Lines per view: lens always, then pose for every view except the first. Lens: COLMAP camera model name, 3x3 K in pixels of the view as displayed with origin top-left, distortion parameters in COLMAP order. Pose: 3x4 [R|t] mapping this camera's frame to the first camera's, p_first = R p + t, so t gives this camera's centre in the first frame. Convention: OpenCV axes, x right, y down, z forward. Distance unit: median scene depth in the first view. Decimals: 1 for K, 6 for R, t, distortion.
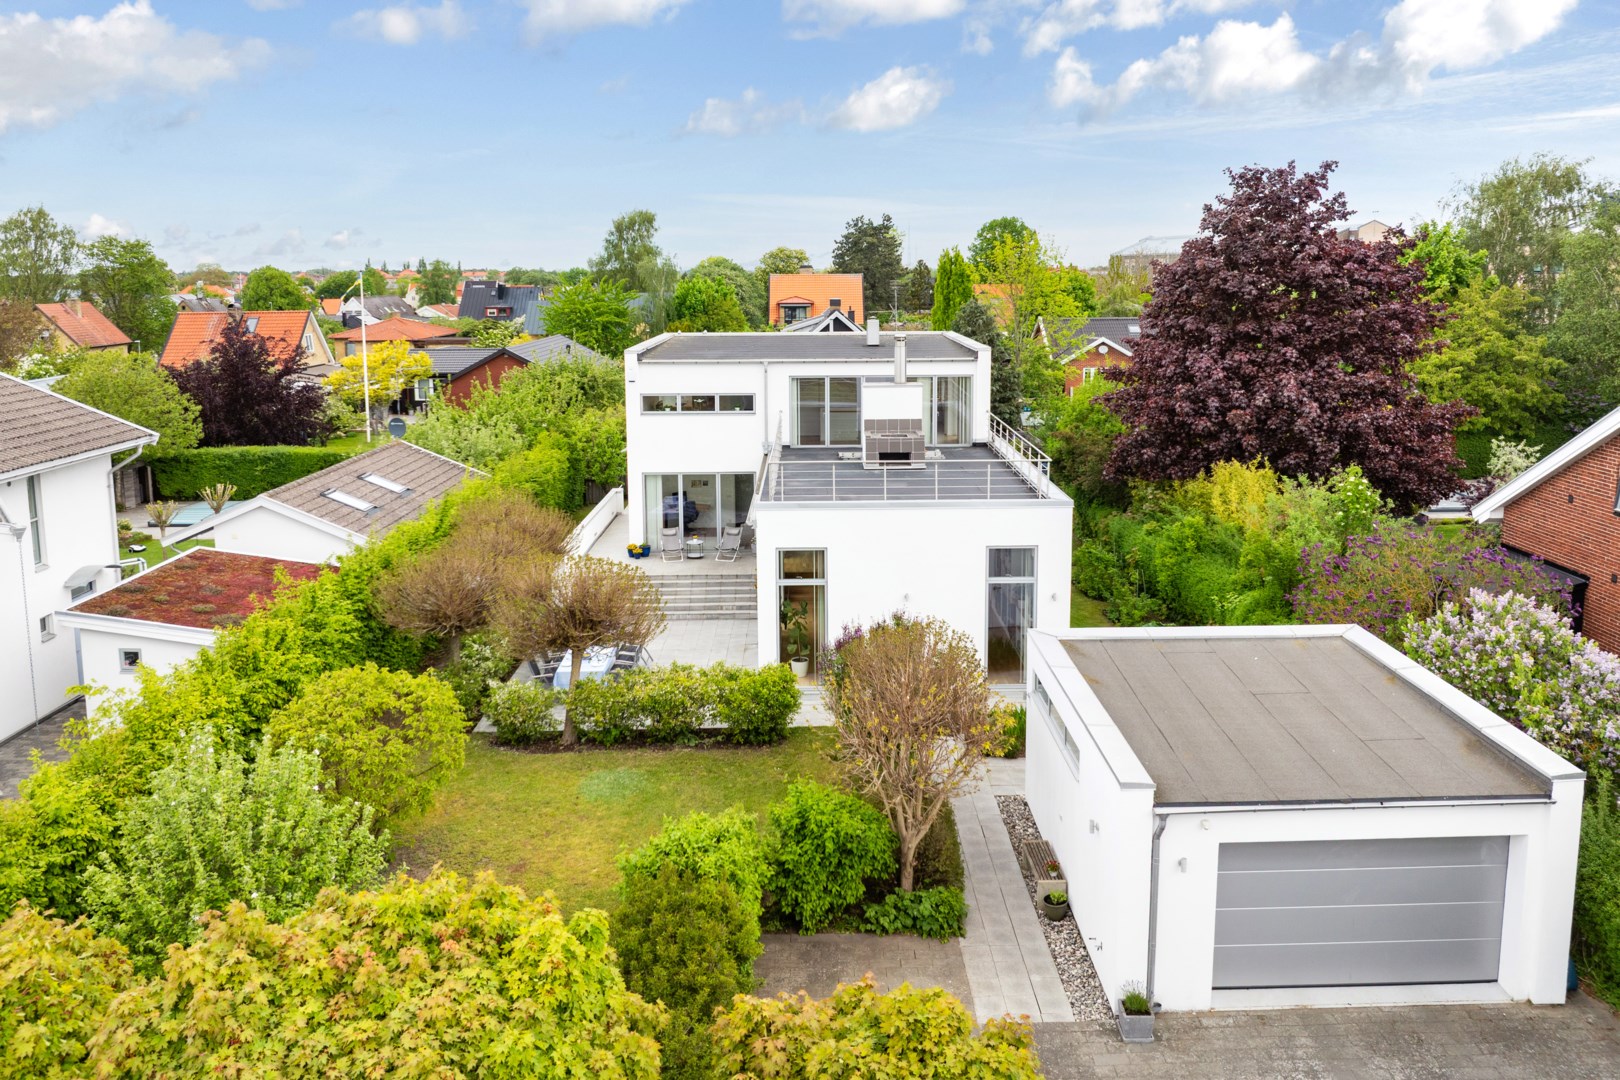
lens RADIAL K [[1242.8, 0, 827.7], [0, 1242.8, 538.7], [0, 0, 1]] dist [-0.010973, -0.044192]
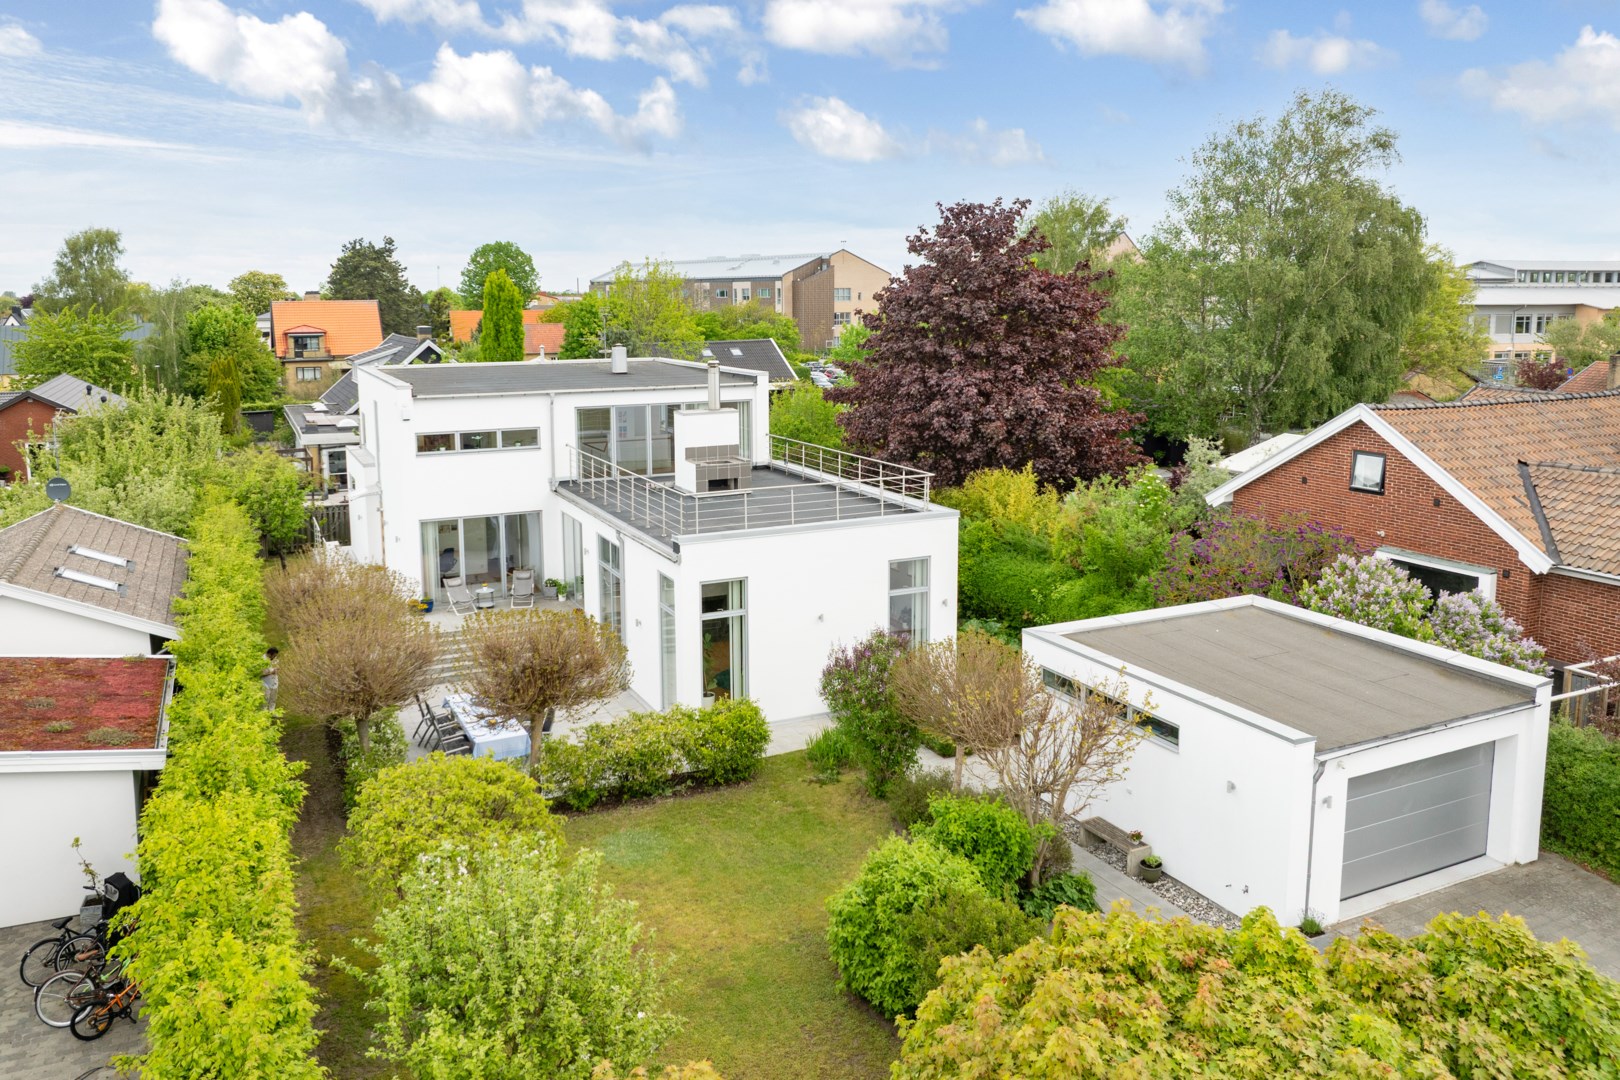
lens RADIAL K [[1242.8, 0, 827.7], [0, 1242.8, 538.7], [0, 0, 1]] dist [-0.010973, -0.044192]
pose [[0.900925, -0.081885, 0.426179, -0.269934], [0.090101, 0.995932, 0.000886, -0.013402], [-0.424518, 0.037601, 0.904638, 0.054445]]
